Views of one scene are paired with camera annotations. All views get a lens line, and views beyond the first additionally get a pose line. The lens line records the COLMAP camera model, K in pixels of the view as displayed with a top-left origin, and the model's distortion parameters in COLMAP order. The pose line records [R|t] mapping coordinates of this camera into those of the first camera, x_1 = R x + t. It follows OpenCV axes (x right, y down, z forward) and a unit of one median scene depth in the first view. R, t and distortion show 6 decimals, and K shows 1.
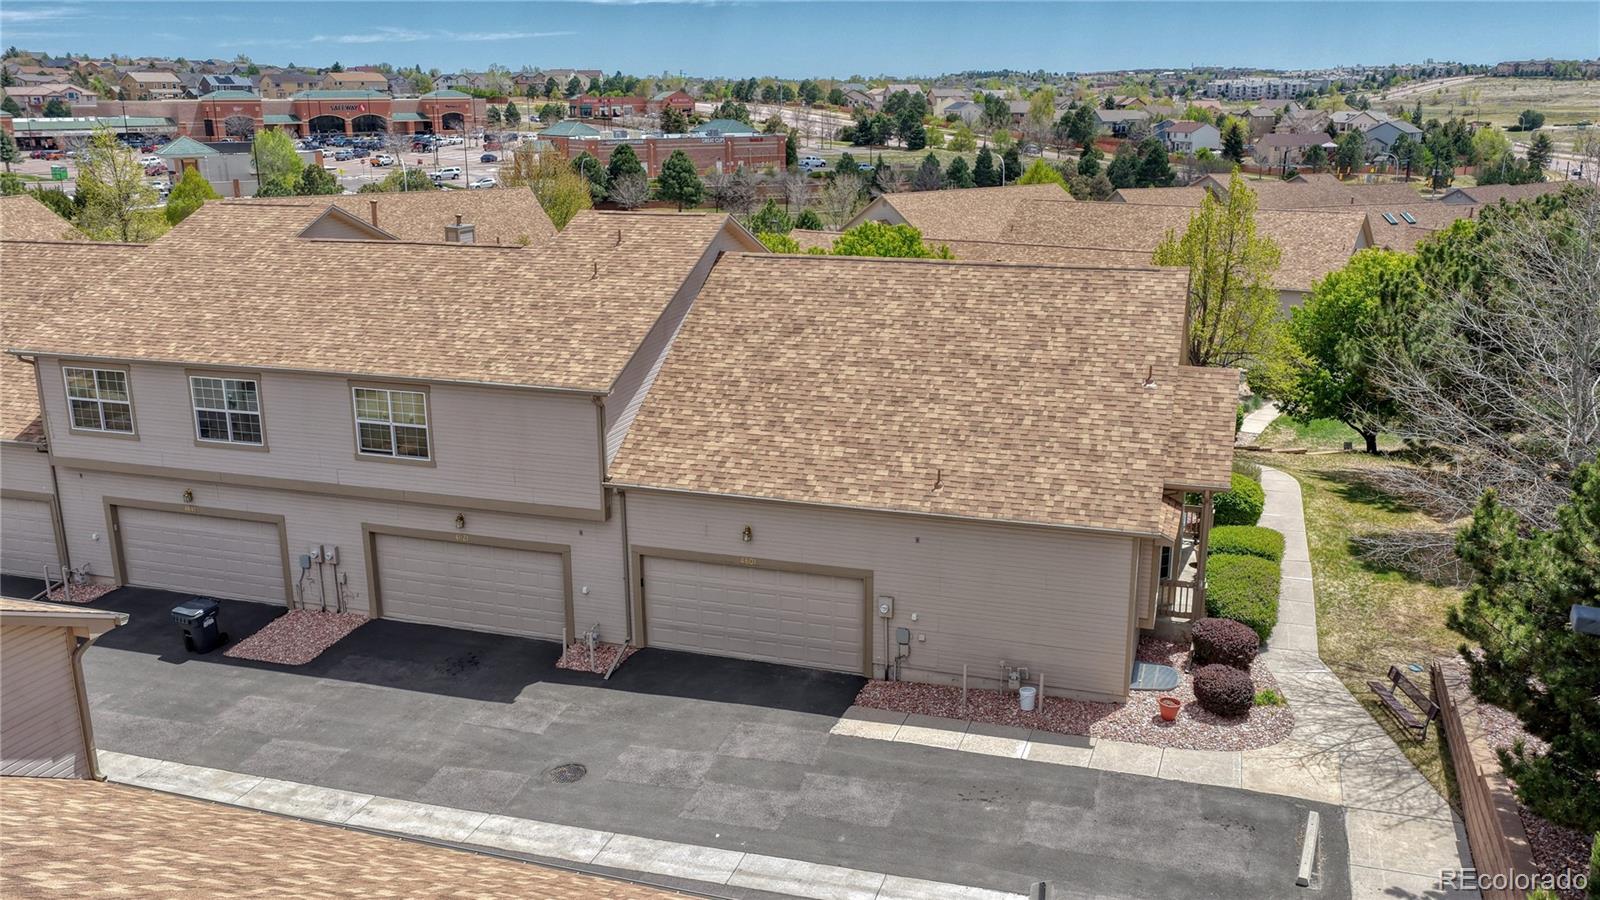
lens RADIAL K [[1331.1, 0, 799.4], [0, 1331.1, 451.9], [0, 0, 1]] dist [-0.012969, 0.029336]
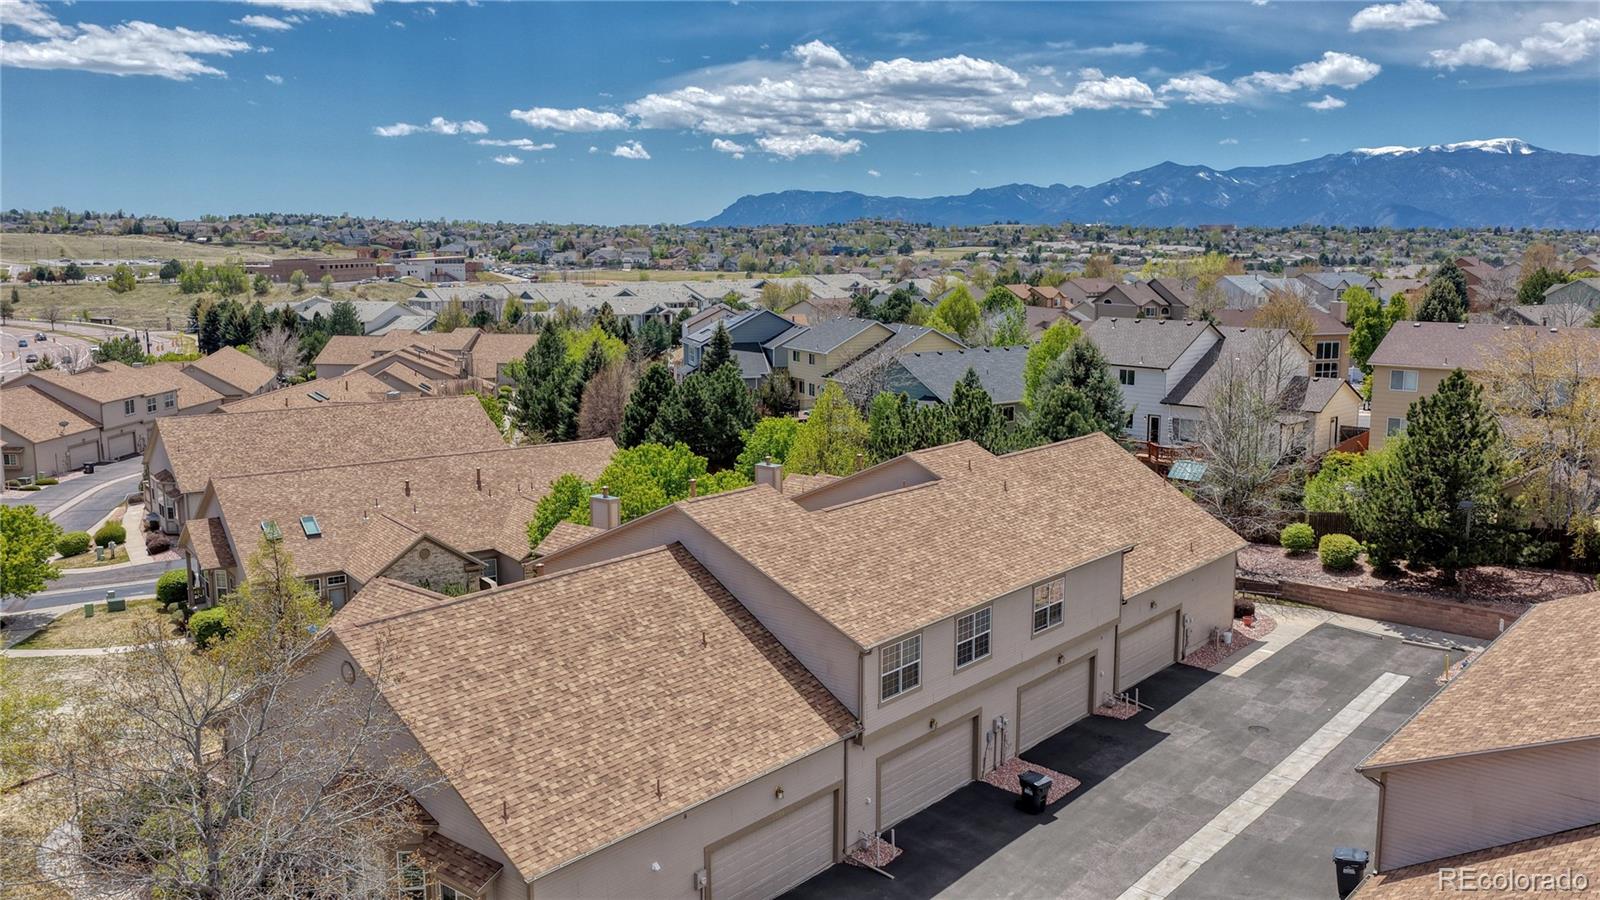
lens RADIAL K [[1331.1, 0, 798.2], [0, 1331.1, 448.5], [0, 0, 1]] dist [-0.012969, 0.029336]
pose [[0.376898, -0.140956, 0.915467, -1.890002], [0.244463, 0.968447, 0.048468, -0.357995], [-0.893412, 0.205530, 0.399465, 0.678173]]
